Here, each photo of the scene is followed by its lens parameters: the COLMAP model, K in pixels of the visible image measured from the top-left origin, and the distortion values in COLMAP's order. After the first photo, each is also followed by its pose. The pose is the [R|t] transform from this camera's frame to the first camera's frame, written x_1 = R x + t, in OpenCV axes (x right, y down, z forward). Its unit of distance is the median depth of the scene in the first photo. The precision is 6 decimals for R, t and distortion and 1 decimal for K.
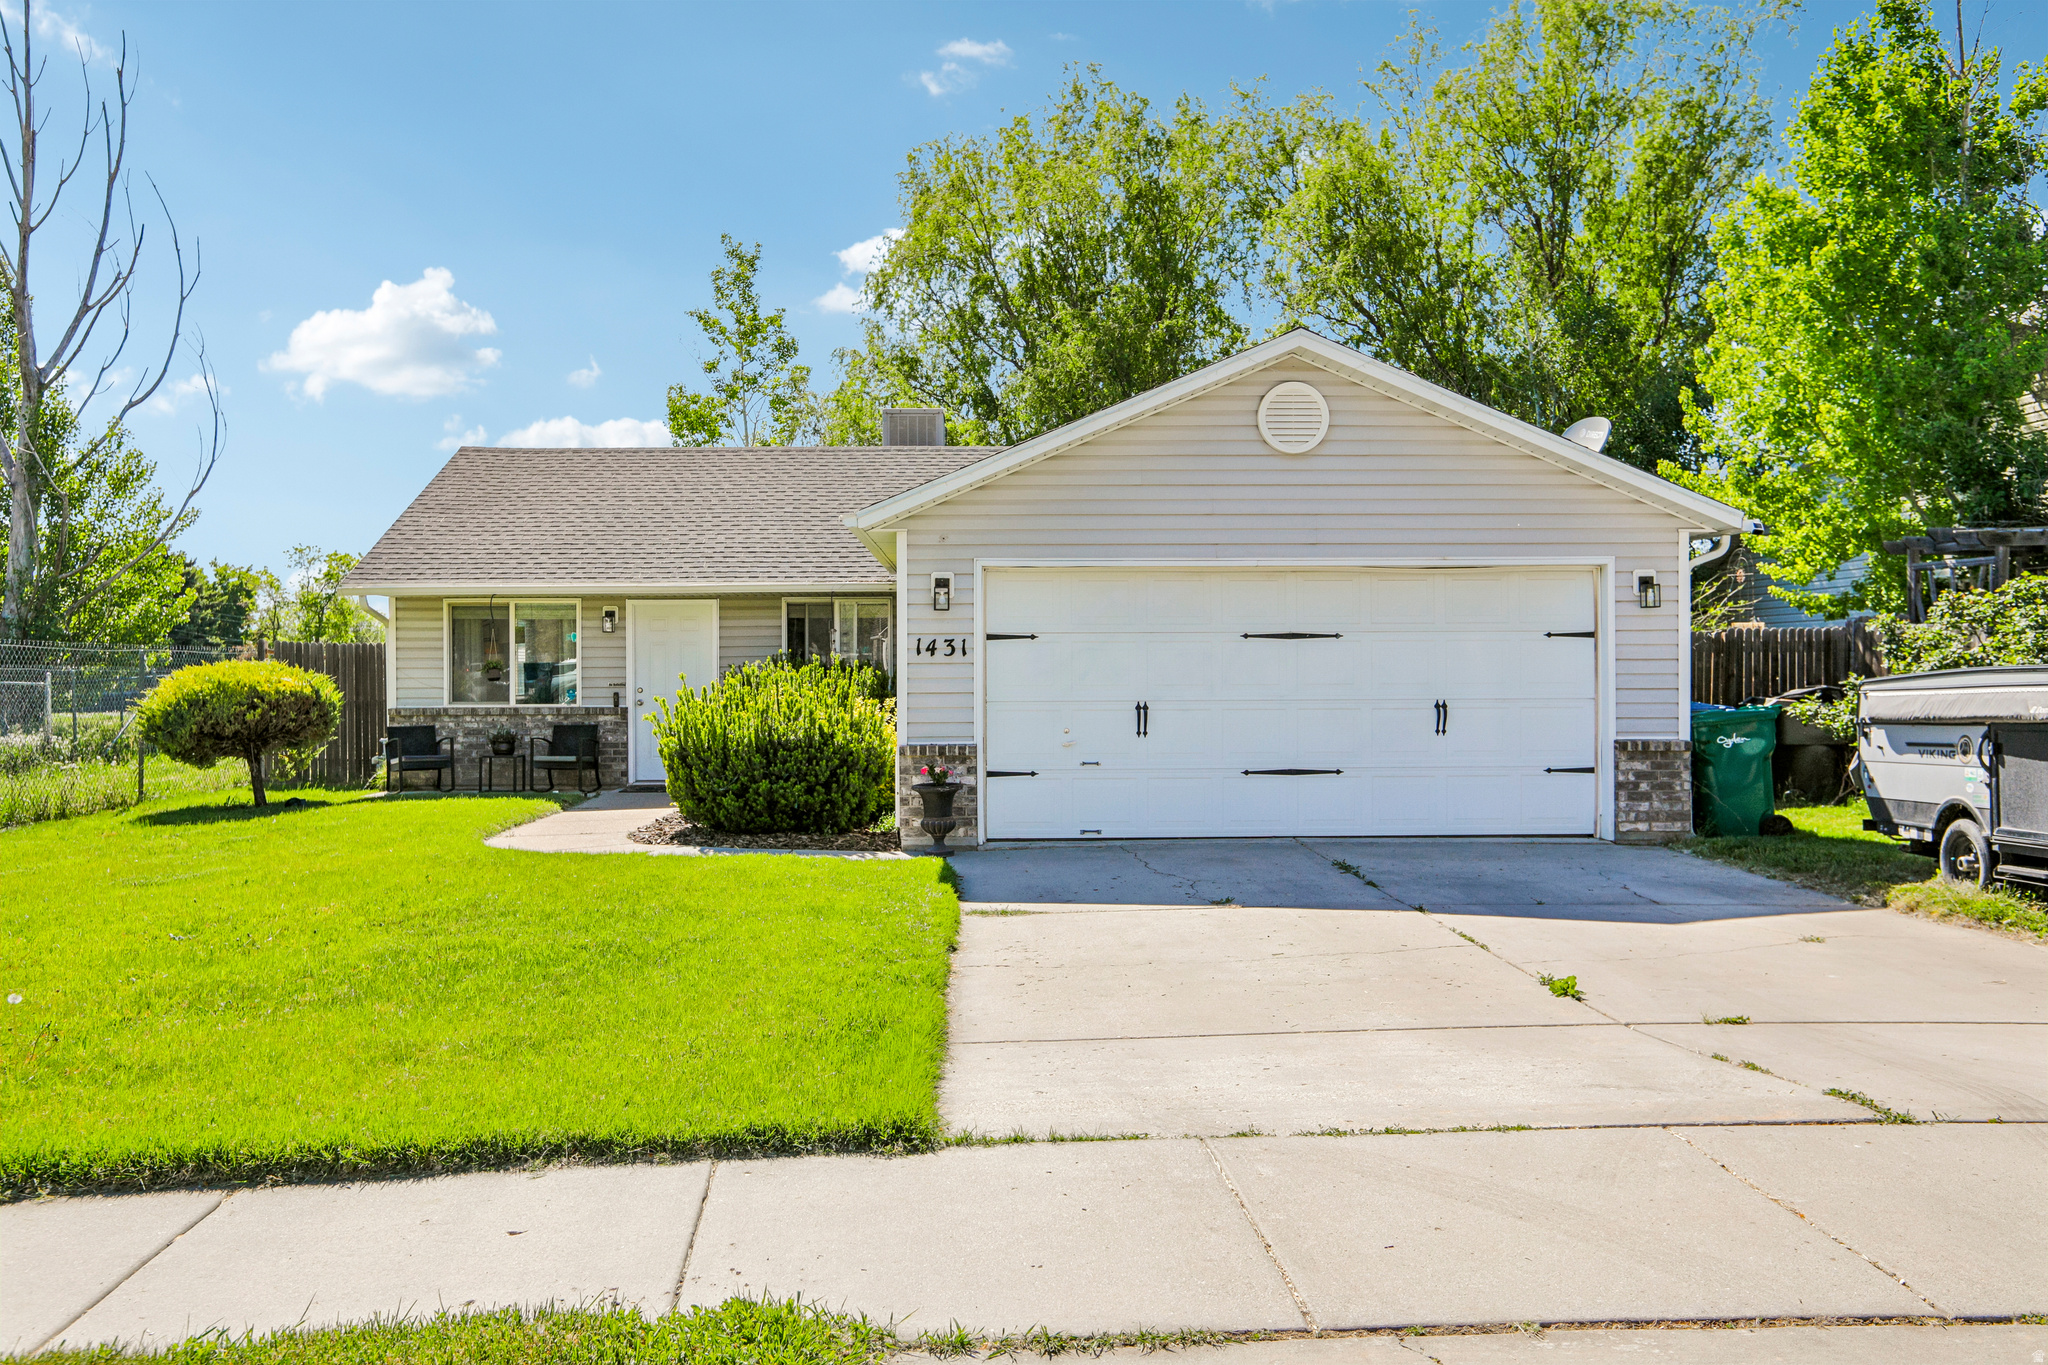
lens RADIAL K [[1604.0, 0, 1034.1], [0, 1604.0, 680.7], [0, 0, 1]] dist [-0.010289, 0.059309]
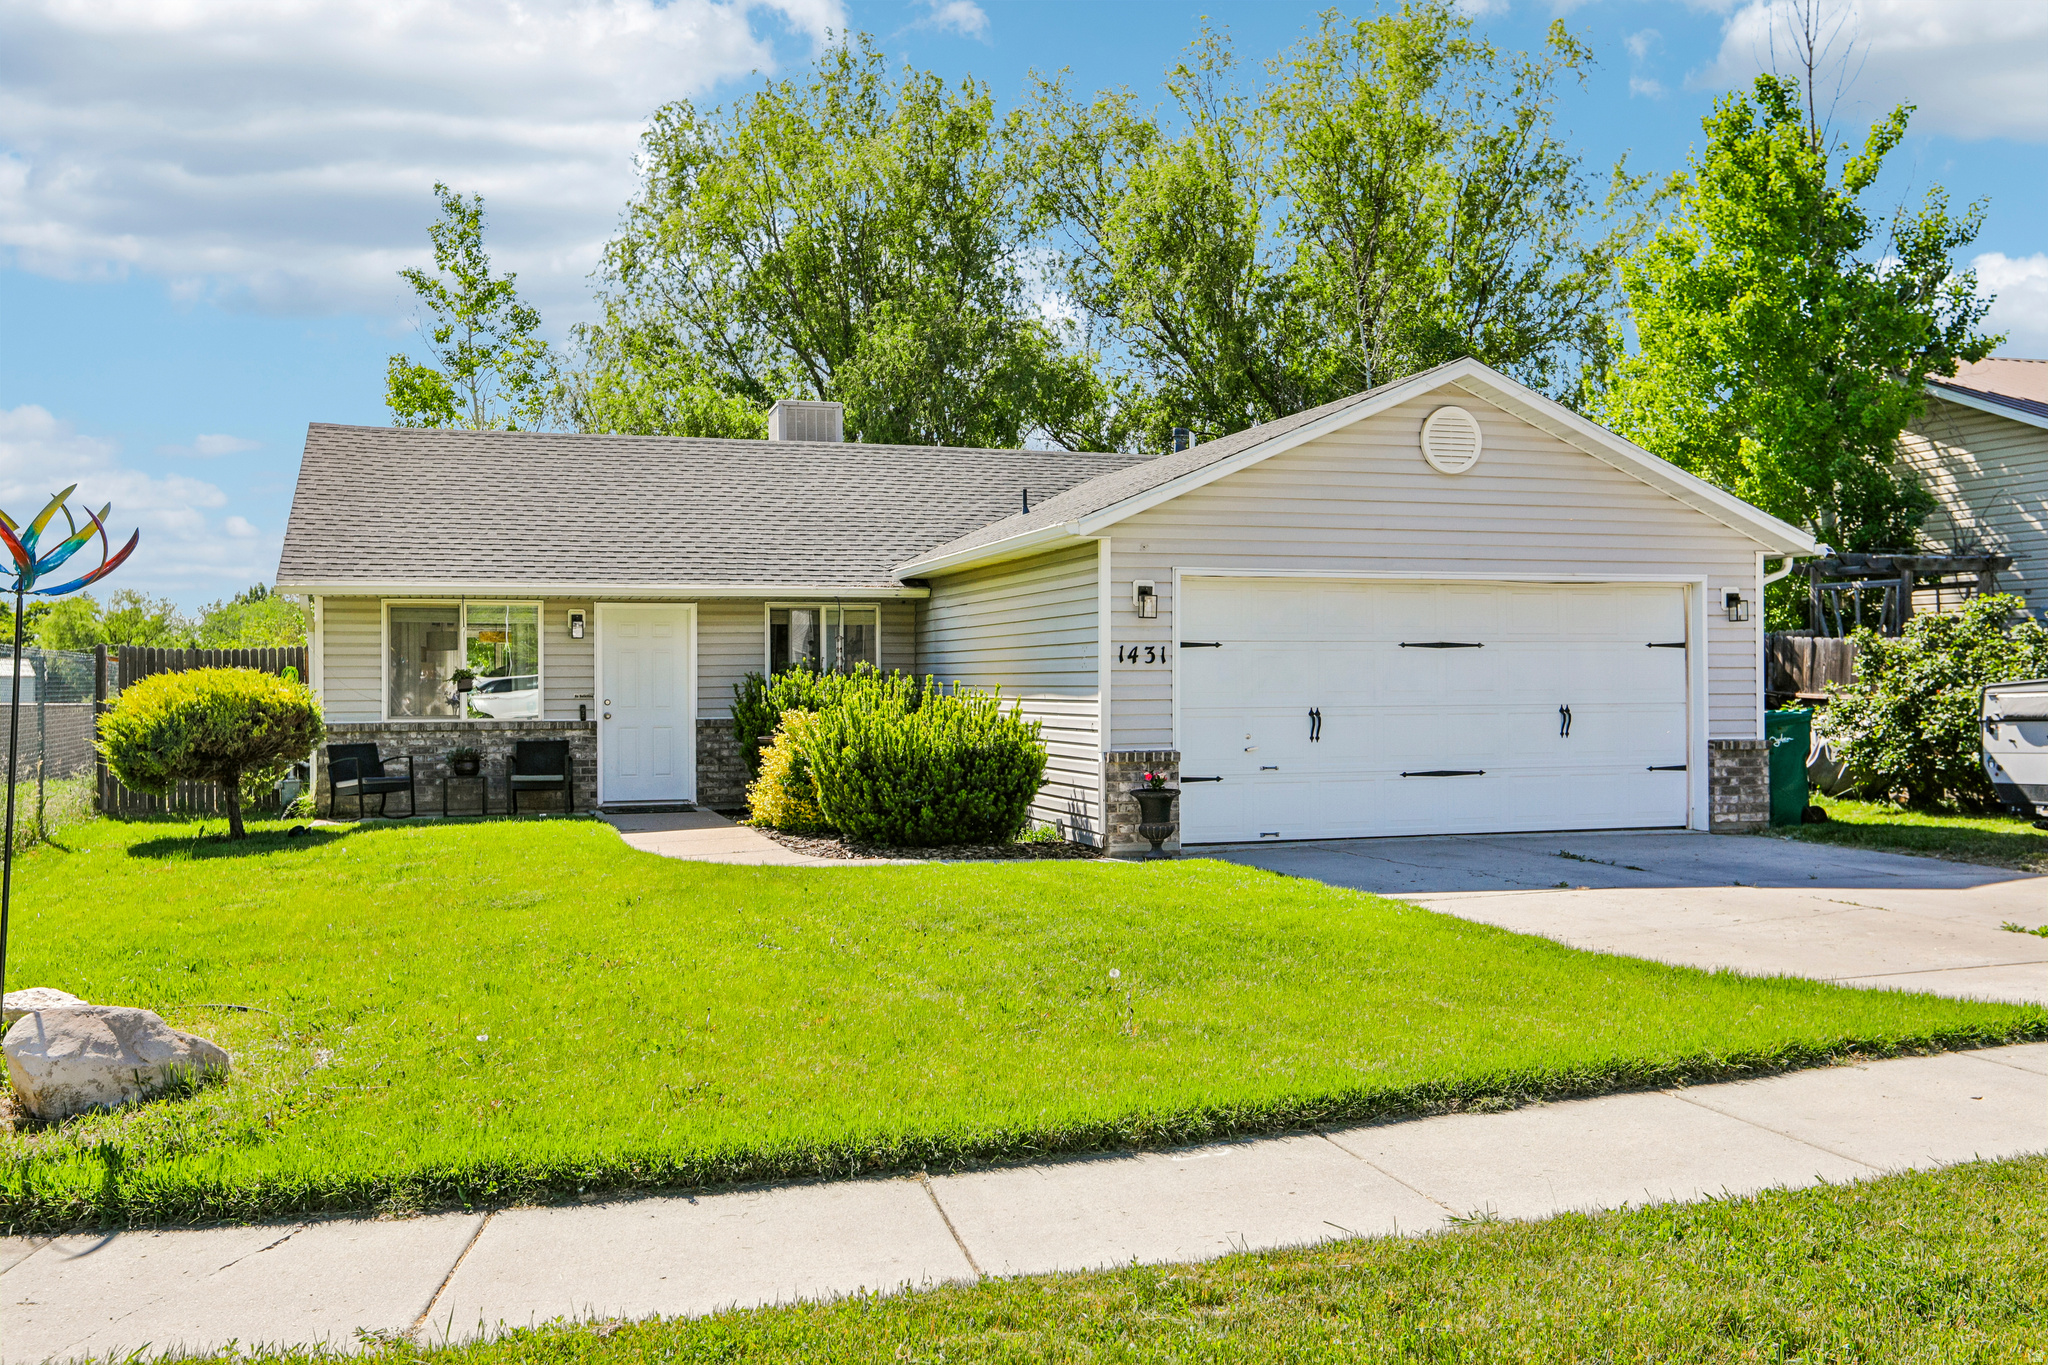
lens RADIAL K [[1779.7, 0, 1024.0], [0, 1779.7, 682.5], [0, 0, 1]] dist [0.015057, 0.004158]
pose [[0.960004, -0.000956, 0.279984, -0.312702], [0.003382, 0.999961, -0.008181, 0.003968], [-0.279966, 0.008801, 0.959970, -0.038120]]
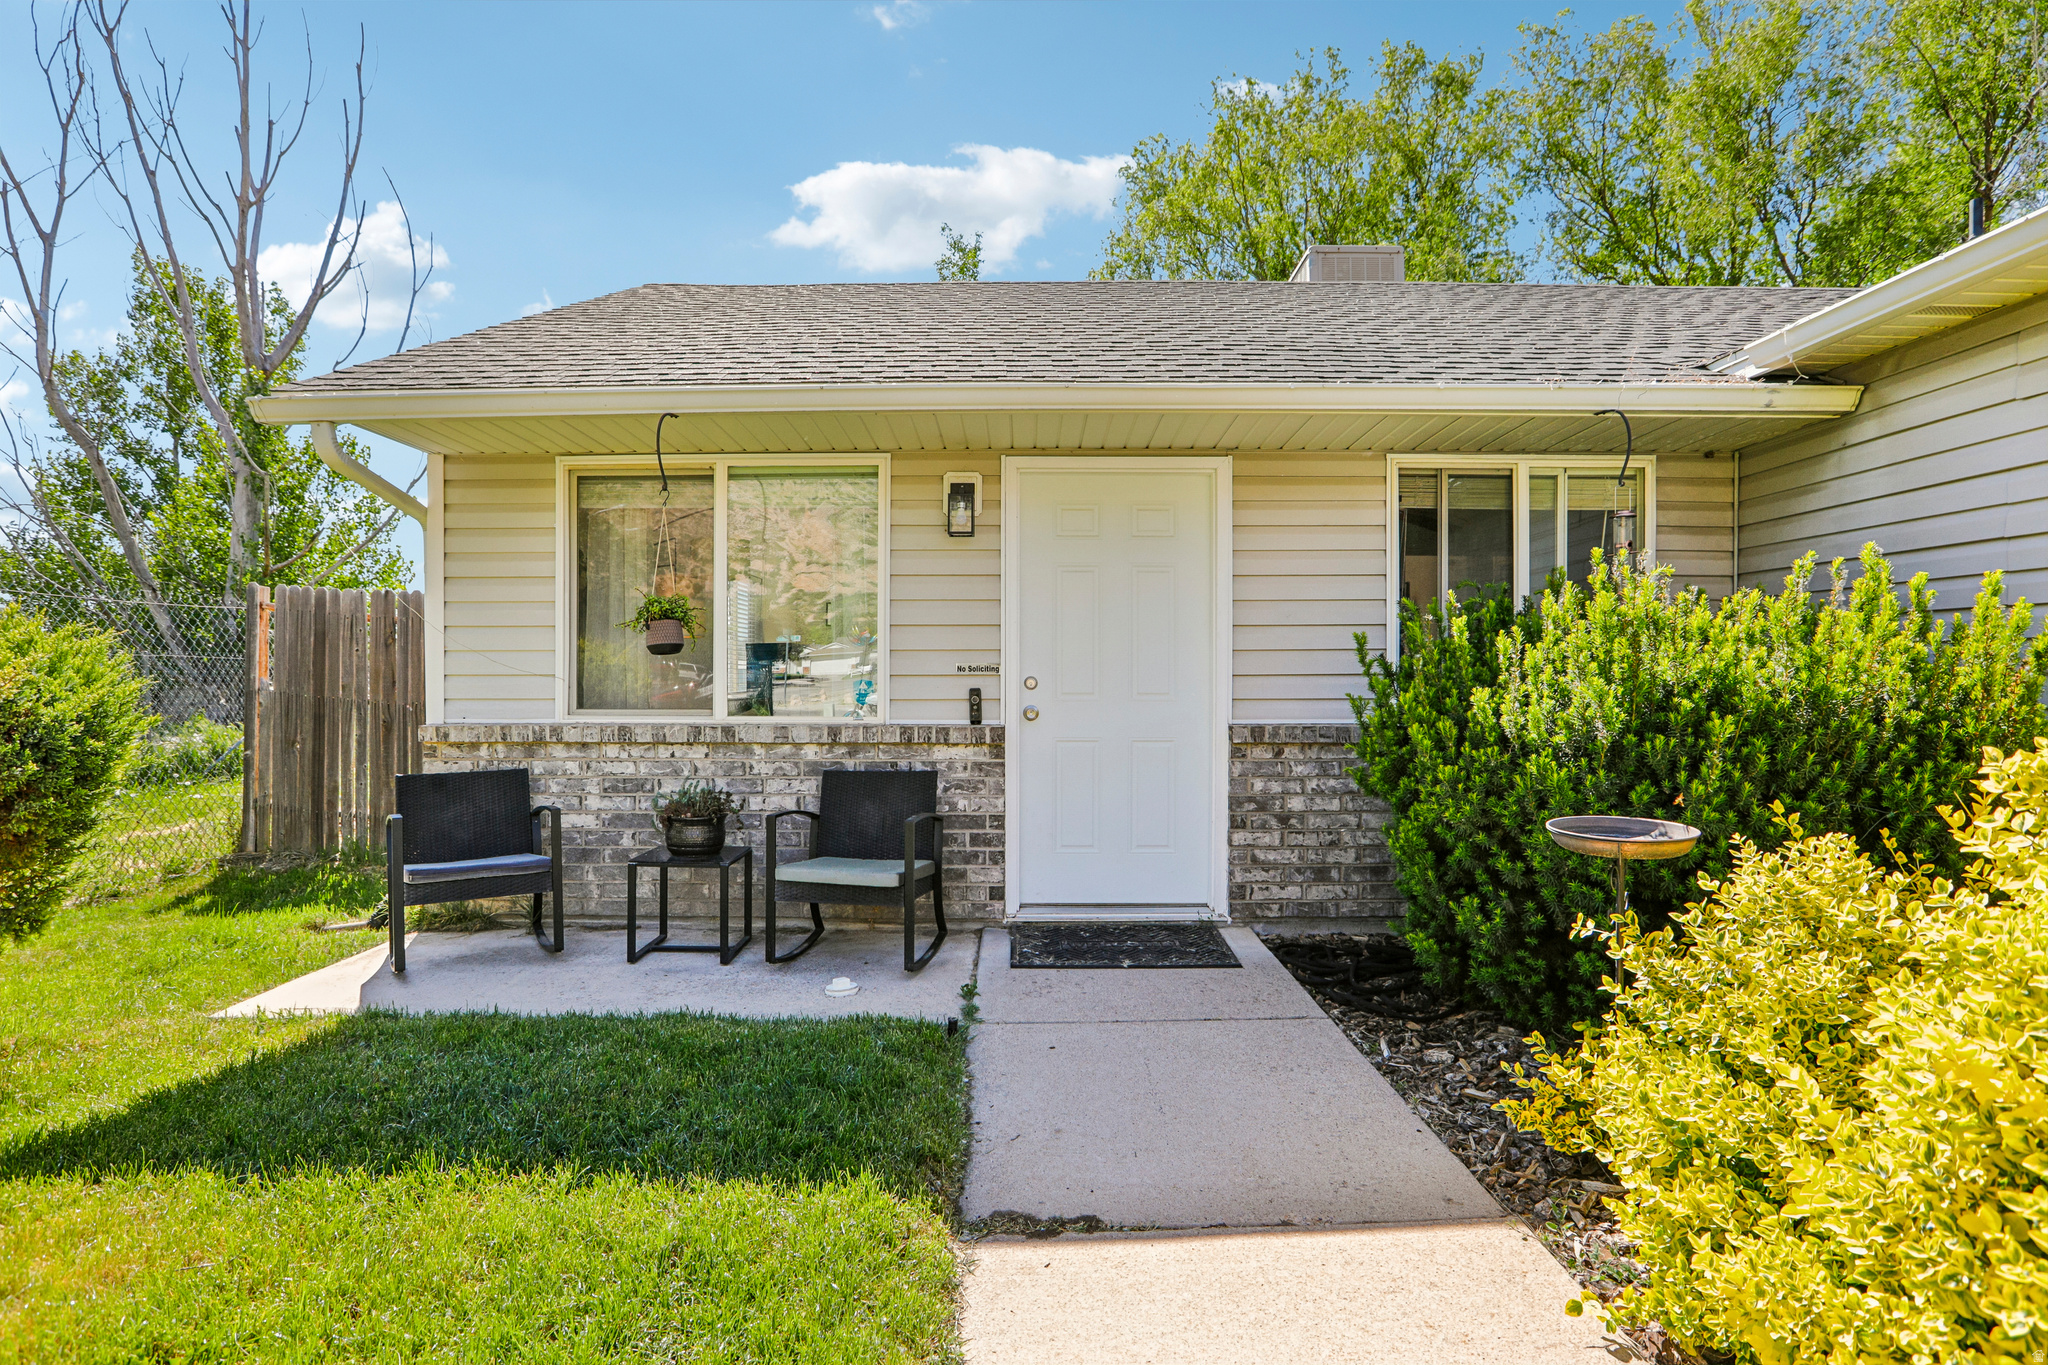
lens RADIAL K [[980.1, 0, 1019.7], [0, 980.1, 684.0], [0, 0, 1]] dist [-0.064687, 0.028760]
pose [[0.999509, 0.004845, -0.030941, -0.249565], [-0.004819, 0.999988, 0.000909, 0.006221], [0.030945, -0.000760, 0.999521, 0.779866]]
